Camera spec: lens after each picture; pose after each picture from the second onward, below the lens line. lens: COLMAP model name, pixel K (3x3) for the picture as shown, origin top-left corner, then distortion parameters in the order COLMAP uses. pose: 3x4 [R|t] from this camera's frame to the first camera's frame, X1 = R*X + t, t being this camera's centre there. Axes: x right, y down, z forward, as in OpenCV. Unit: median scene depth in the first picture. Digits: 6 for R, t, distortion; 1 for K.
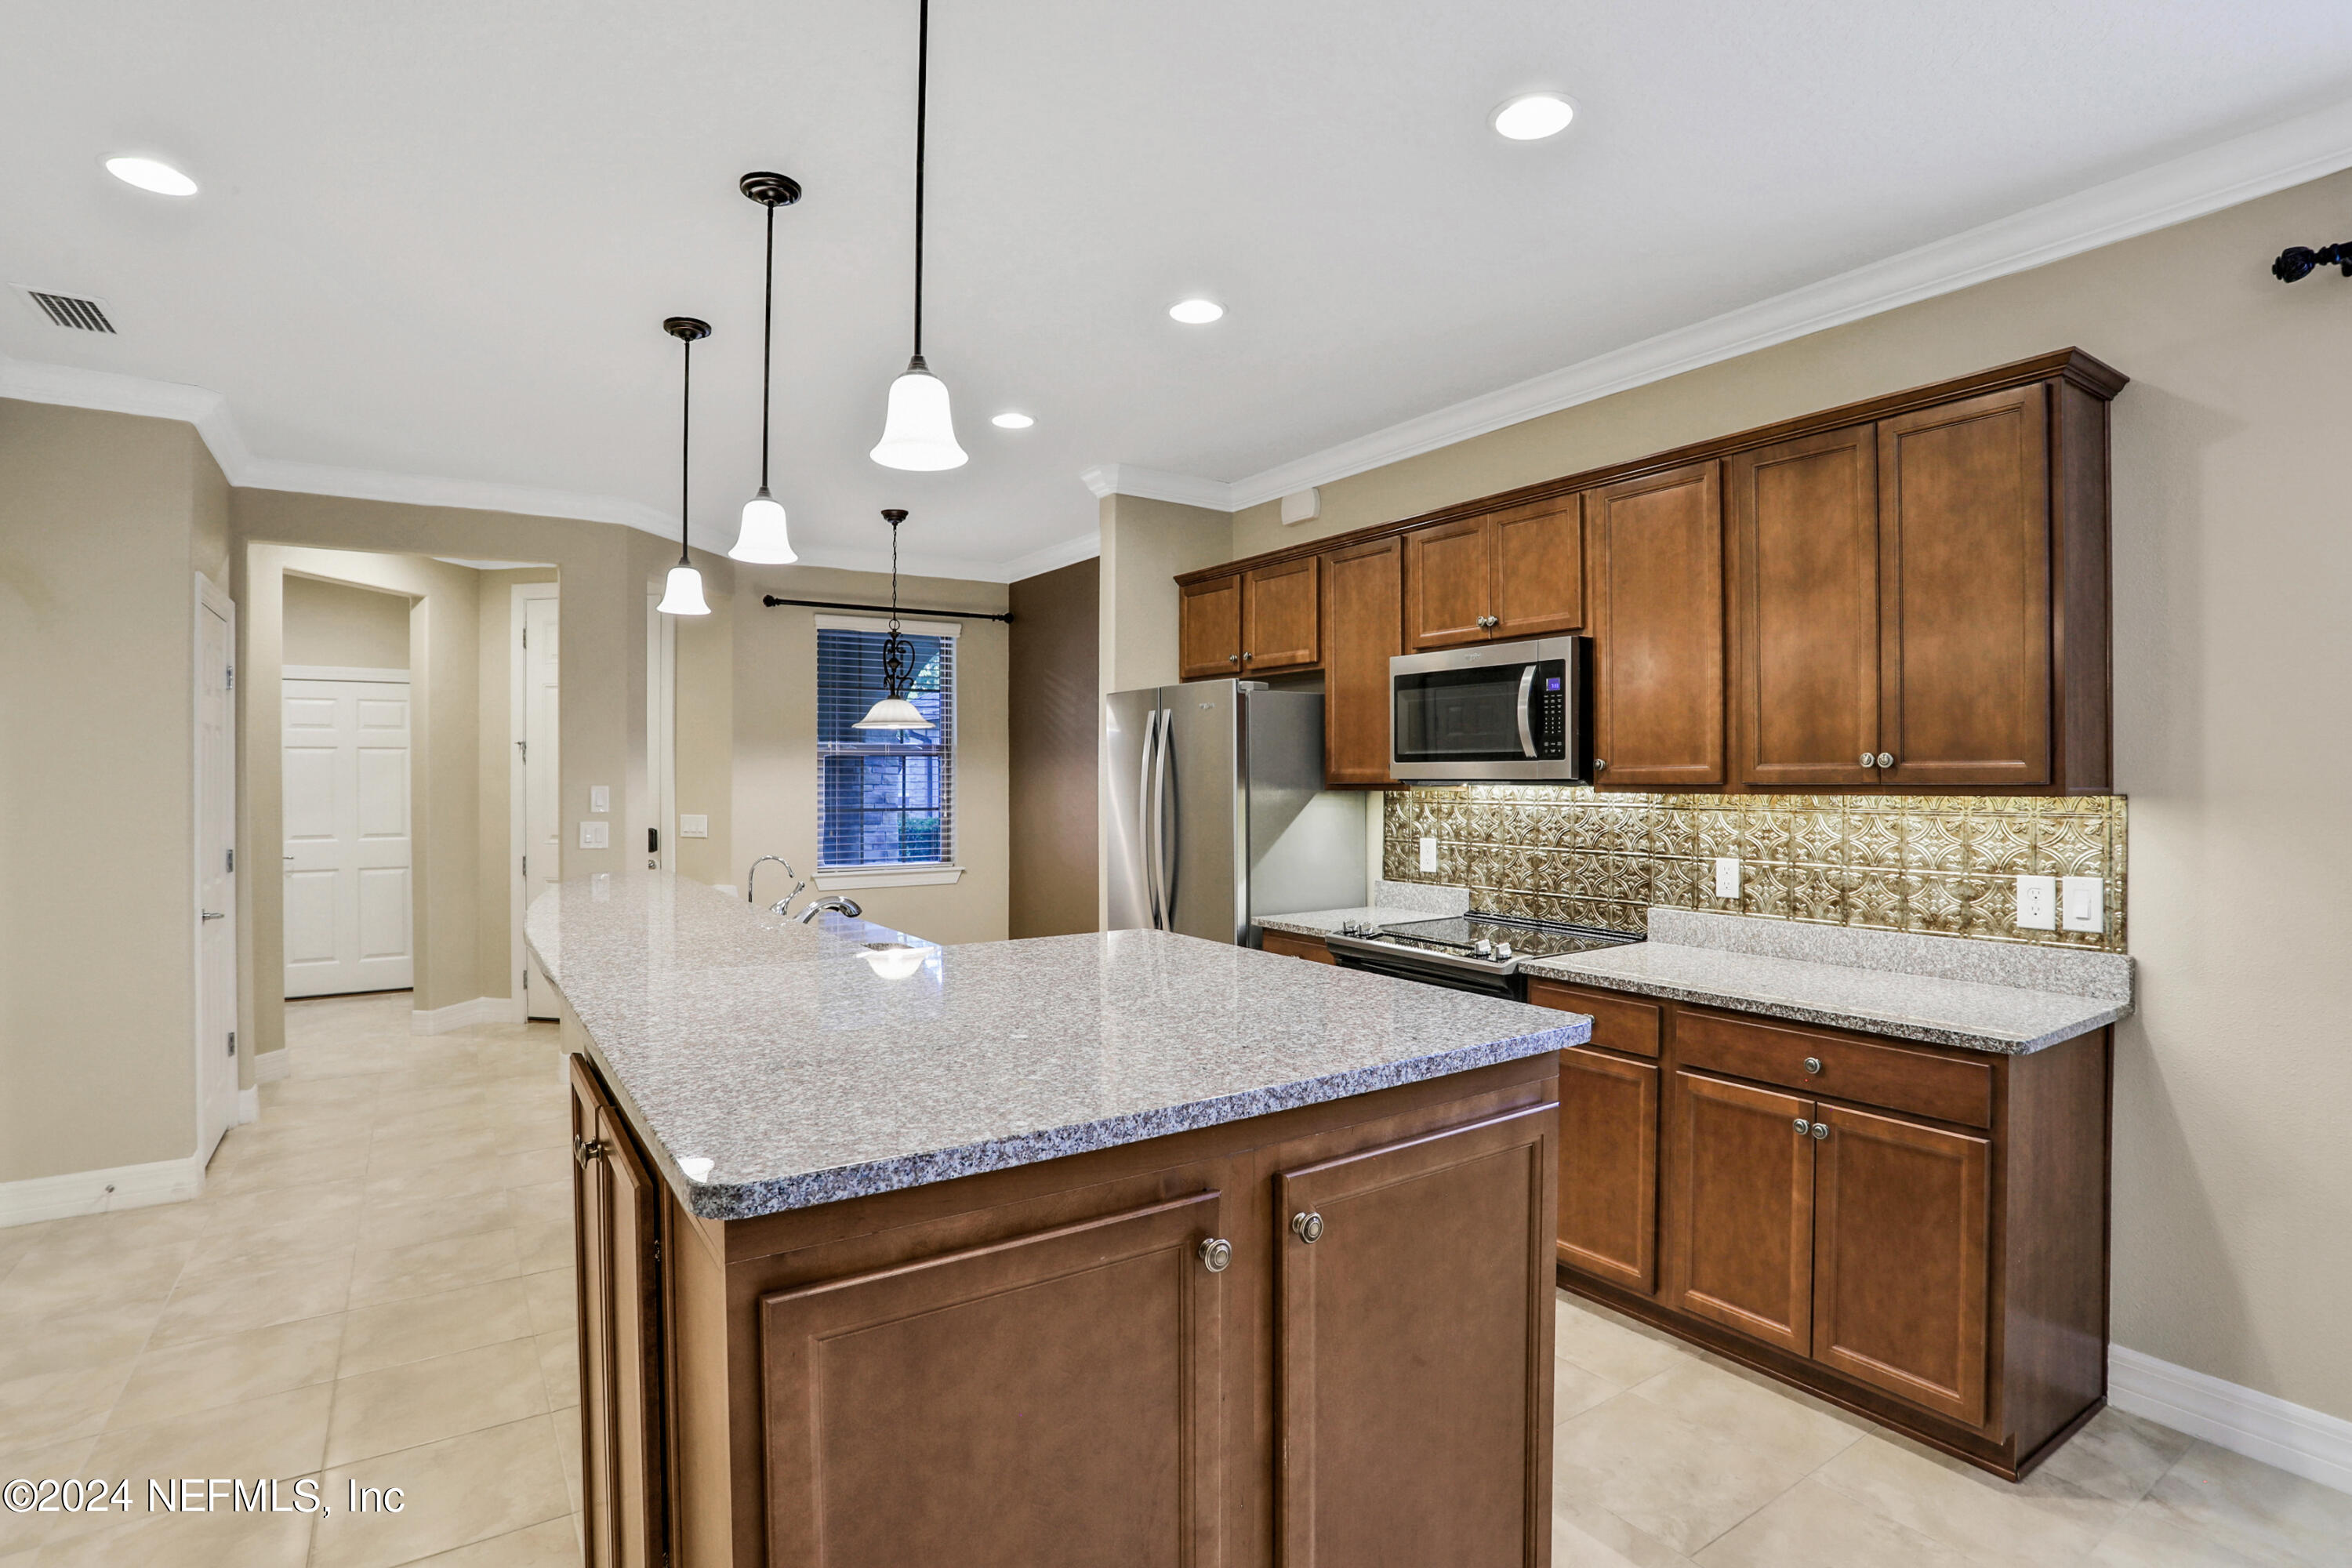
lens RADIAL K [[1161.7, 0, 1137.8], [0, 1161.7, 779.5], [0, 0, 1]] dist [-0.137311, 0.064979]
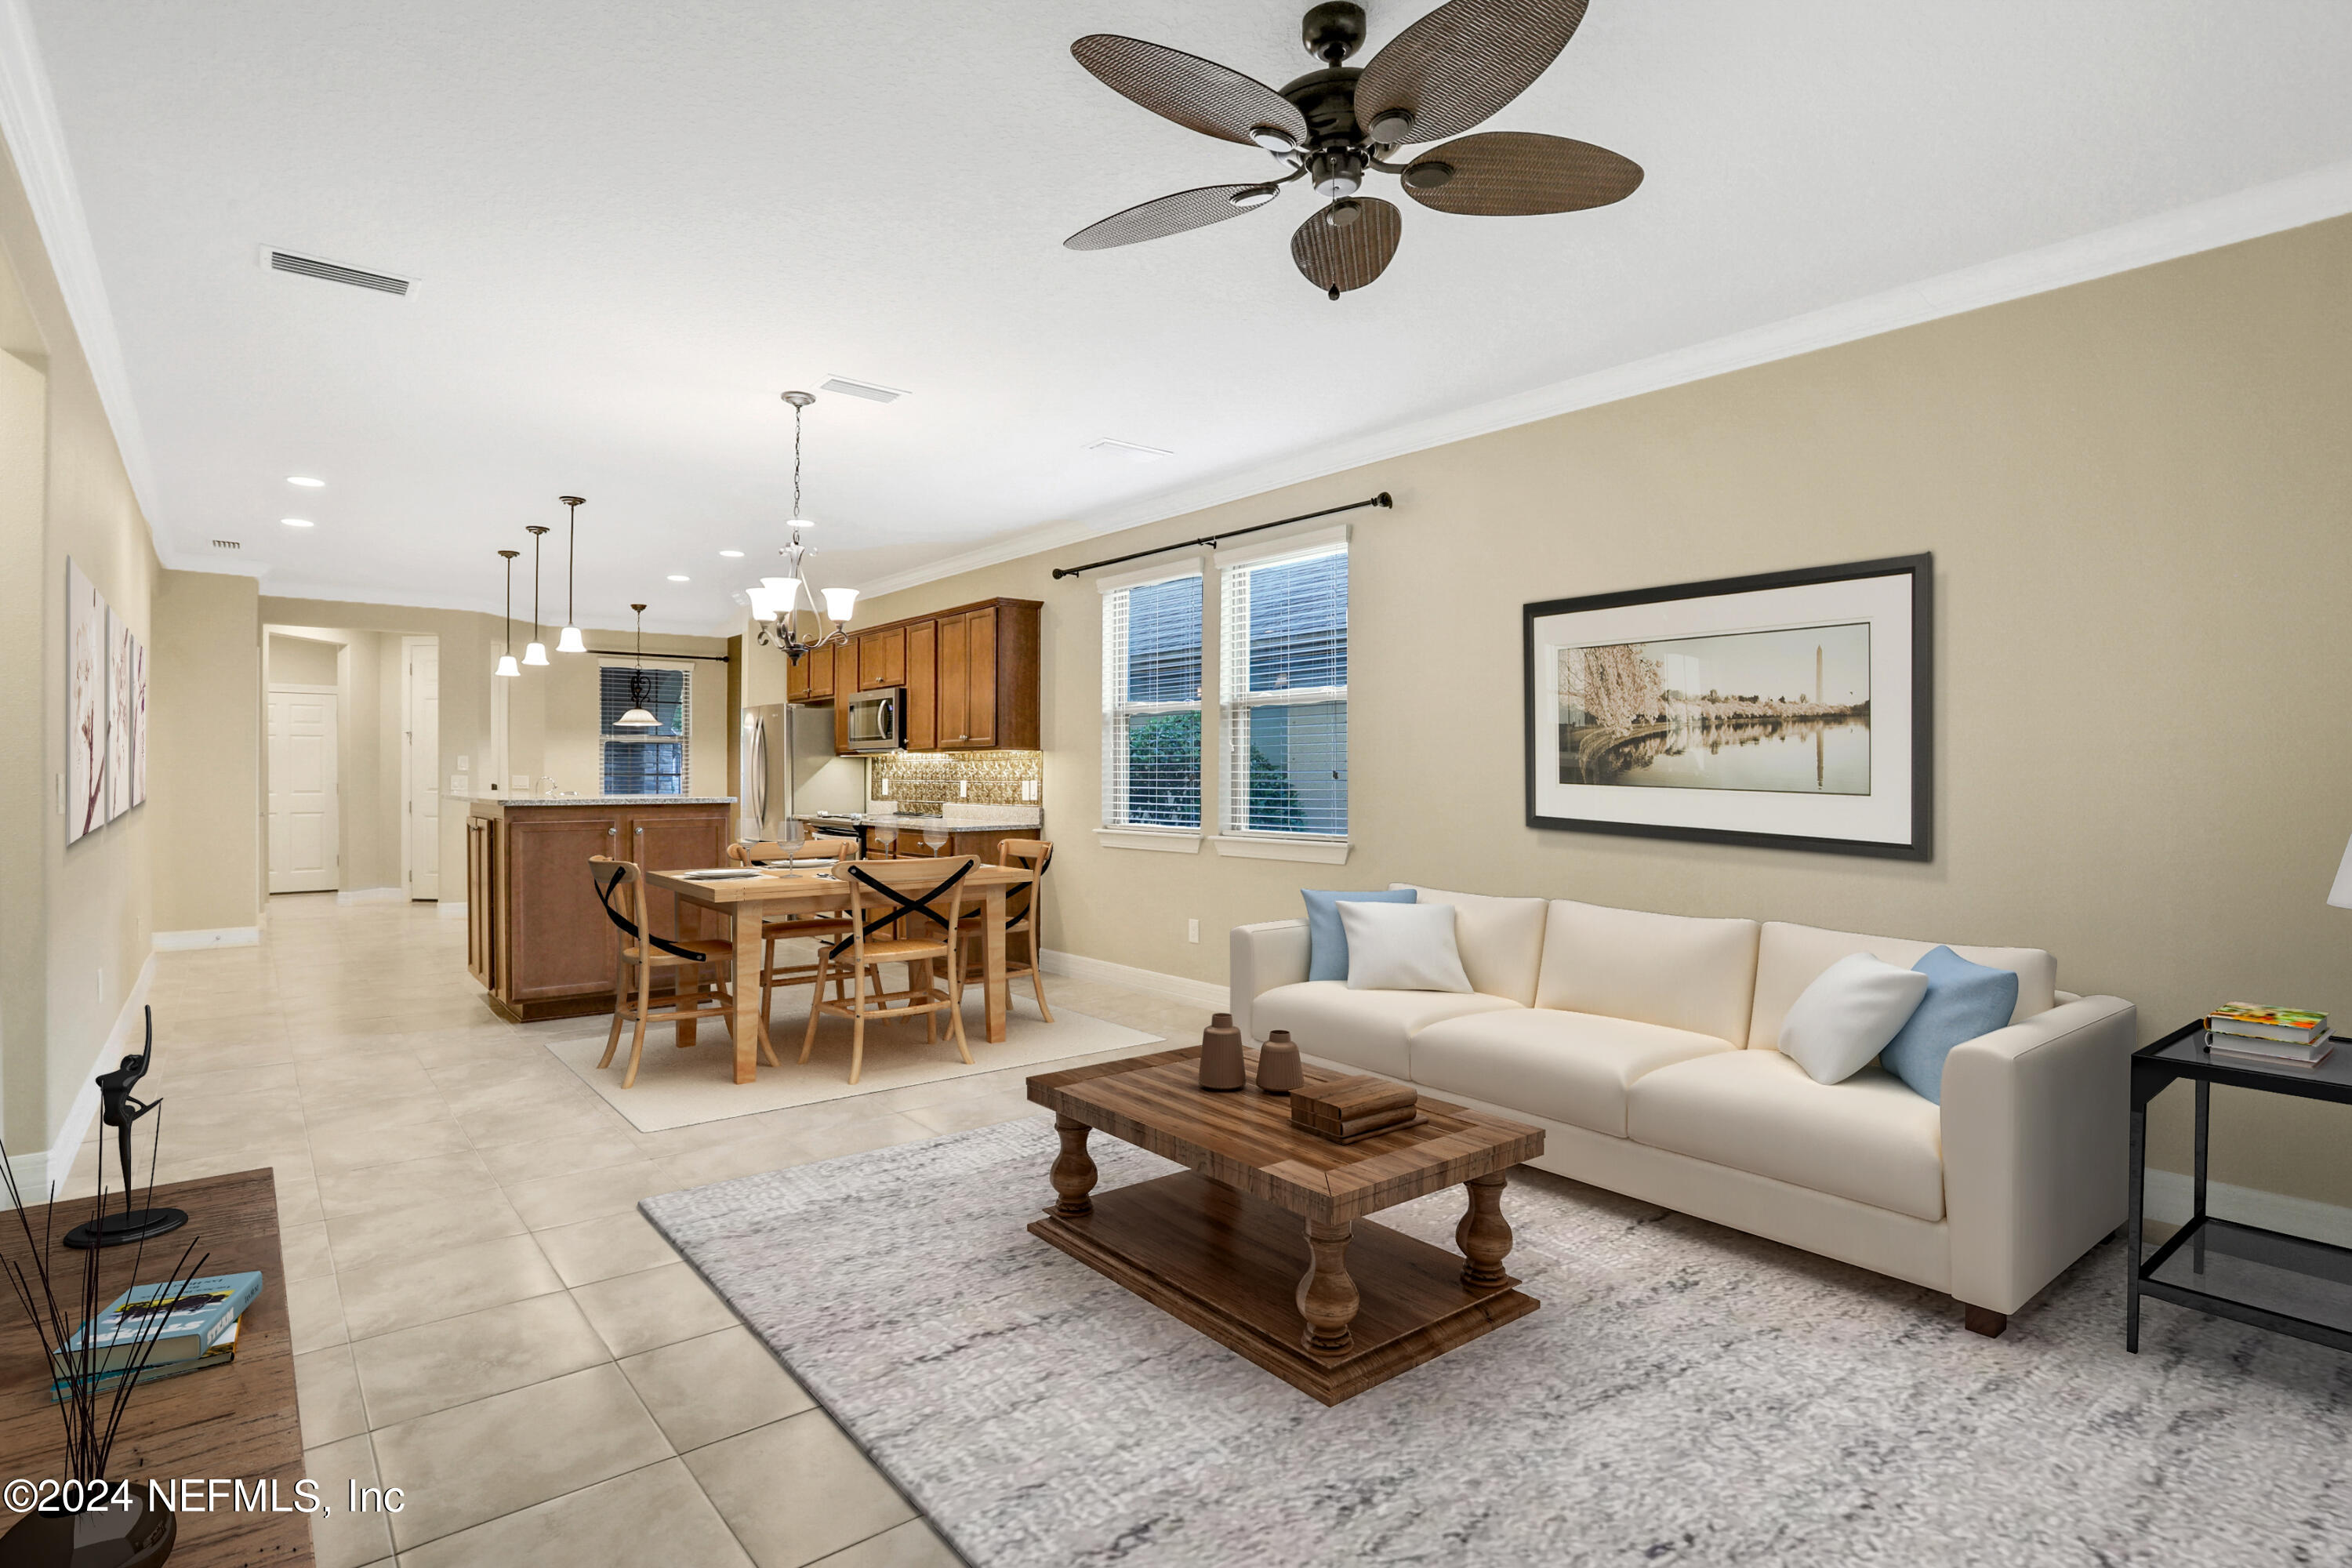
lens RADIAL K [[1127.1, 0, 1176.0], [0, 1127.1, 784.0], [0, 0, 1]] dist [-0.060975, 0.018631]
pose [[0.989243, 0.000231, 0.146283, 0.615098], [-0.000768, 0.999993, 0.003621, 0.067243], [-0.146281, -0.003694, 0.989236, -1.422215]]
